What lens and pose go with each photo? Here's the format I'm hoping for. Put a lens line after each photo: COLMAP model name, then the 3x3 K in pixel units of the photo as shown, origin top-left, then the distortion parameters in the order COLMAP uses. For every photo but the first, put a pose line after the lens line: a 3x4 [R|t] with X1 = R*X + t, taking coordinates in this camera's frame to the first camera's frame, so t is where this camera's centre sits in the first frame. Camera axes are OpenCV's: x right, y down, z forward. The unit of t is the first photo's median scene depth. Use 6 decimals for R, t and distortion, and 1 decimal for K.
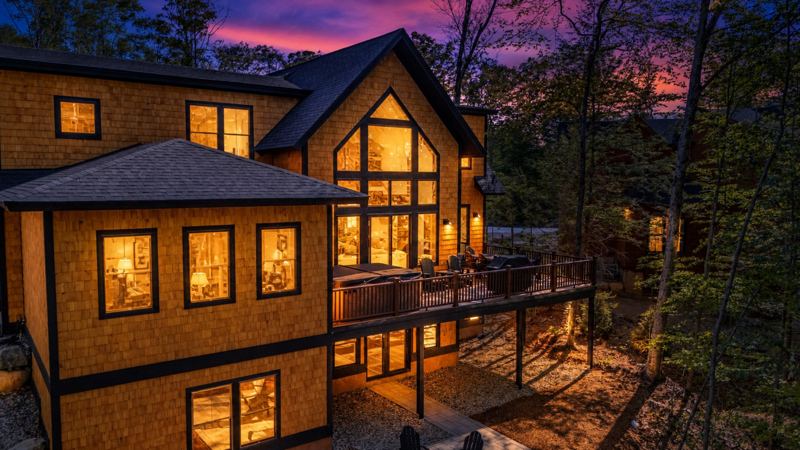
lens RADIAL K [[583.8, 0, 396.4], [0, 583.8, 224.0], [0, 0, 1]] dist [0.049268, -0.035062]
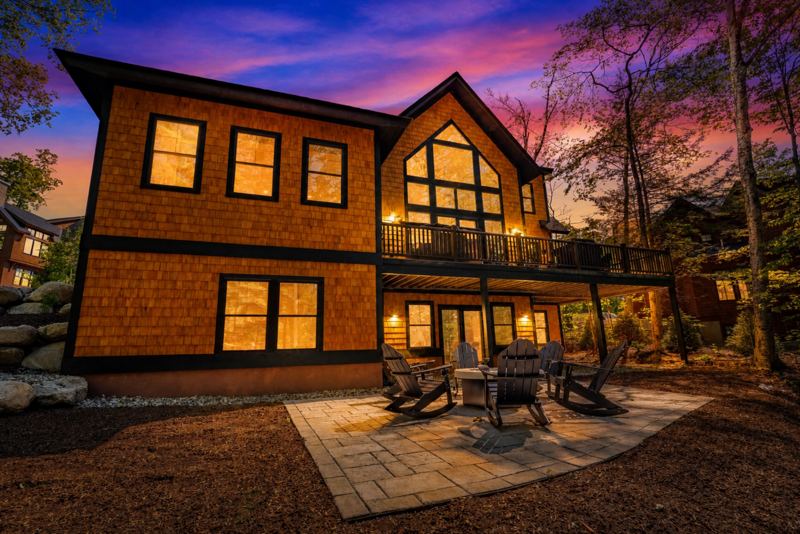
lens RADIAL K [[386.7, 0, 402.9], [0, 386.7, 265.6], [0, 0, 1]] dist [-0.006278, -0.000560]
pose [[0.966159, -0.089650, -0.241869, 0.095416], [0.015462, 0.956104, -0.292618, 0.466348], [0.257485, 0.278976, 0.925135, 0.484971]]
